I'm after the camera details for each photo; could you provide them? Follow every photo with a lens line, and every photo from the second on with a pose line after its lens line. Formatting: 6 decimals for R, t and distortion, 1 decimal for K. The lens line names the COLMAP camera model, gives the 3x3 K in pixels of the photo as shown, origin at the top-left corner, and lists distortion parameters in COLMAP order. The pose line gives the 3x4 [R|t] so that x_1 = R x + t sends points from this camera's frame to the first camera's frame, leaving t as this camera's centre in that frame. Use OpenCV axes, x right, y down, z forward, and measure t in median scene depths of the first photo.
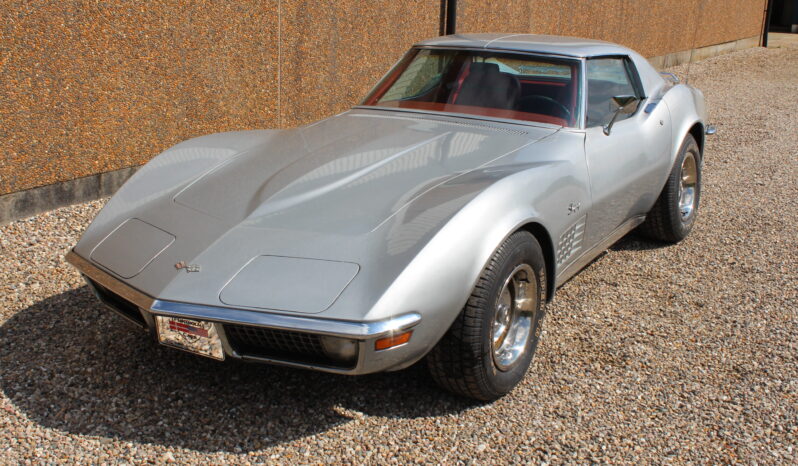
lens RADIAL K [[941.1, 0, 399.2], [0, 941.1, 231.7], [0, 0, 1]] dist [-0.054003, 0.000000]
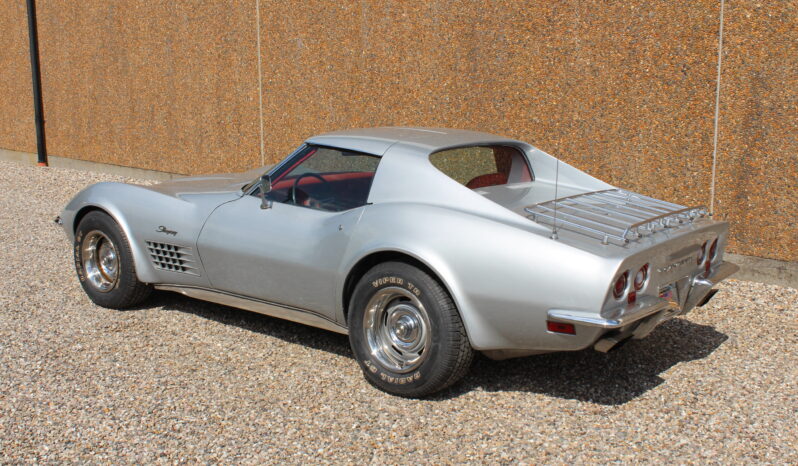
lens RADIAL K [[941.1, 0, 398.9], [0, 941.1, 239.0], [0, 0, 1]] dist [-0.054003, 0.000000]
pose [[-0.140517, 0.171573, -0.975099, 0.892941], [-0.281549, 0.937285, 0.205493, -0.238480], [0.949202, 0.303413, -0.083398, 0.865934]]
